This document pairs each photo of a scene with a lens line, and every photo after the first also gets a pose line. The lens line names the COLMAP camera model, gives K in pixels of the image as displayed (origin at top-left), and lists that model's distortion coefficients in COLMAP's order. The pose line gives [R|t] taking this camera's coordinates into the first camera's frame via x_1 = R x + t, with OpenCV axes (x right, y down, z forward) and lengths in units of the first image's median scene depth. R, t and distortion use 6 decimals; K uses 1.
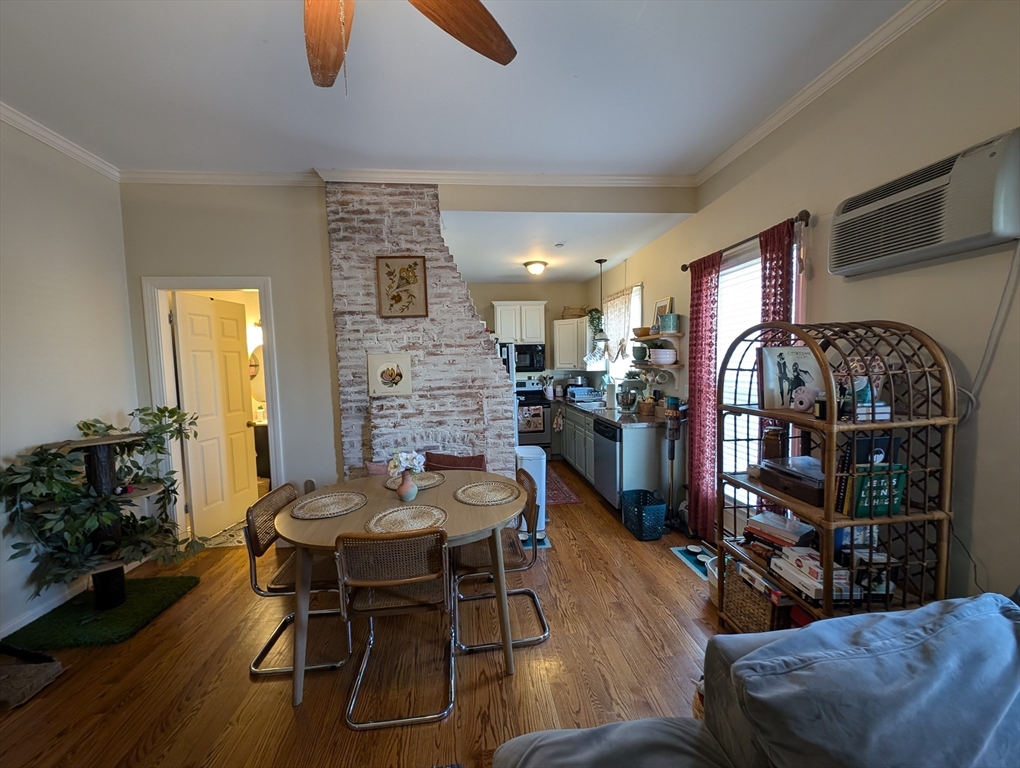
lens RADIAL K [[382.0, 0, 508.4], [0, 382.0, 387.3], [0, 0, 1]] dist [0.009574, -0.005968]
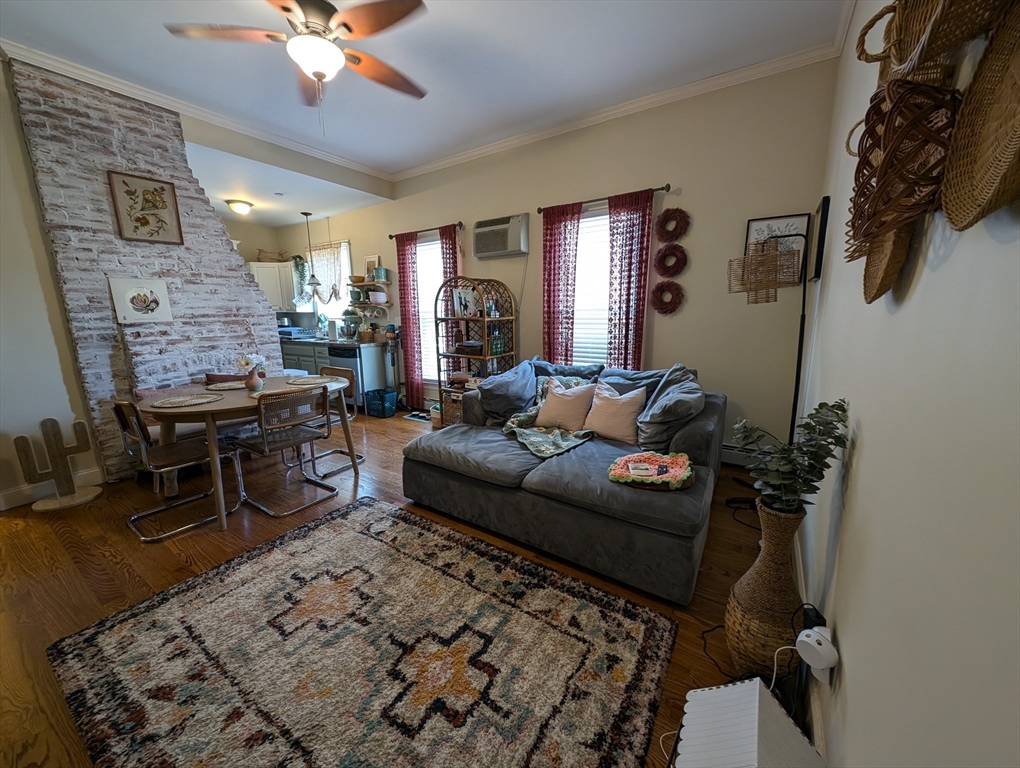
lens RADIAL K [[382.0, 0, 508.4], [0, 382.0, 387.3], [0, 0, 1]] dist [0.009574, -0.005968]
pose [[0.636128, -0.131707, 0.760259, -0.489976], [0.050218, 0.990302, 0.129542, 0.106457], [-0.769948, -0.044227, 0.636572, -0.355482]]
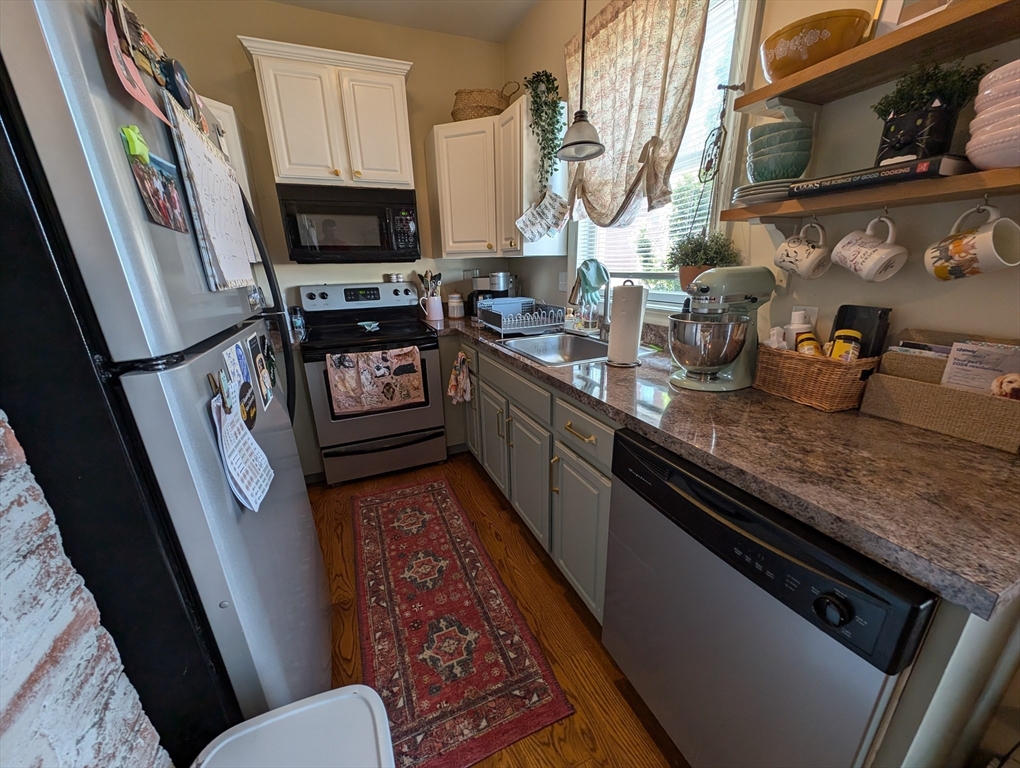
lens RADIAL K [[382.0, 0, 508.4], [0, 382.0, 387.3], [0, 0, 1]] dist [0.009574, -0.005968]
pose [[0.958920, -0.085366, 0.270527, 0.118009], [0.020263, 0.971823, 0.234840, -0.005038], [-0.282952, -0.219711, 0.933630, 1.027730]]
